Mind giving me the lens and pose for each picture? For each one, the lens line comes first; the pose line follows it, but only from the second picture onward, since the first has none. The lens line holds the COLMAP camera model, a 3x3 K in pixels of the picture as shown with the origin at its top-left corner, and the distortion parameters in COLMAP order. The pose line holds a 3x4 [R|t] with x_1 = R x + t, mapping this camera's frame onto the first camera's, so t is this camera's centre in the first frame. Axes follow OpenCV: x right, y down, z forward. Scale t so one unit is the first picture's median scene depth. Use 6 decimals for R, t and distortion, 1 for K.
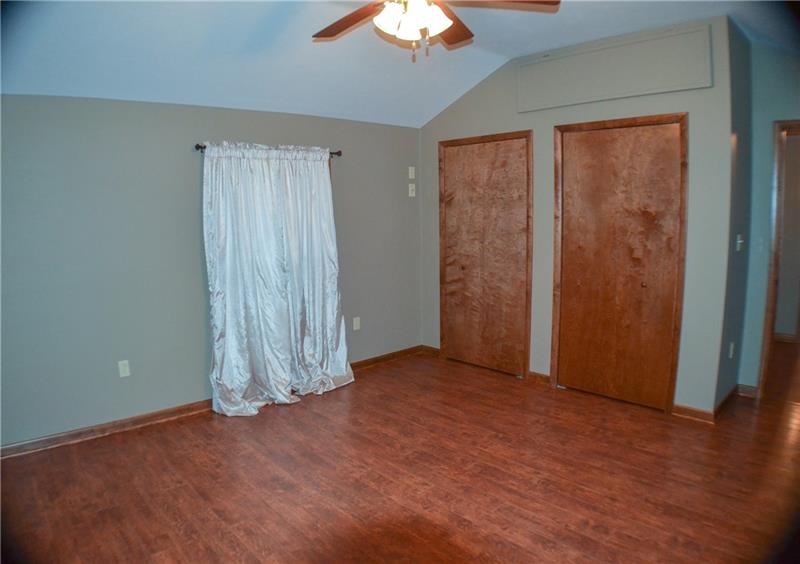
lens RADIAL K [[524.2, 0, 401.5], [0, 524.2, 269.6], [0, 0, 1]] dist [-0.176450, 0.003445]
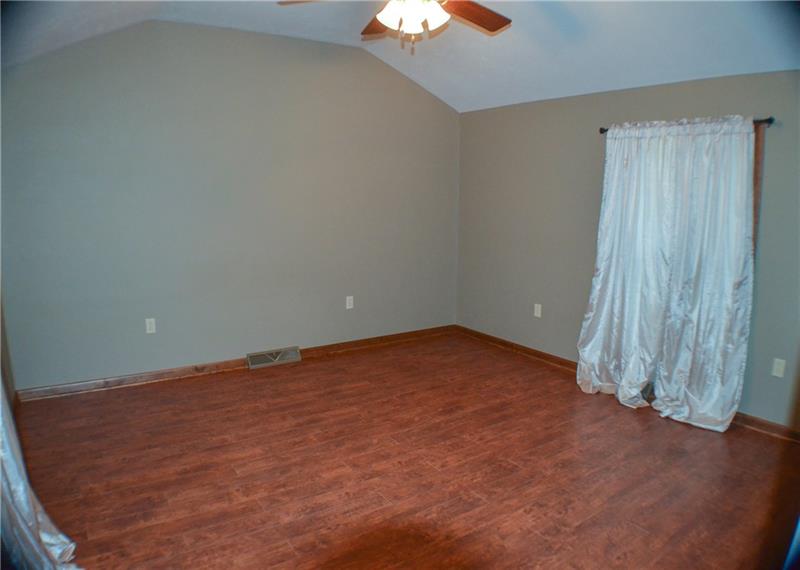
lens RADIAL K [[525.9, 0, 400.0], [0, 525.9, 285.0], [0, 0, 1]] dist [-0.196894, 0.047117]
pose [[-0.139787, 0.192946, -0.971201, 0.850863], [-0.115377, 0.970976, 0.209507, -0.113360], [0.983437, 0.141341, -0.113468, 0.853206]]
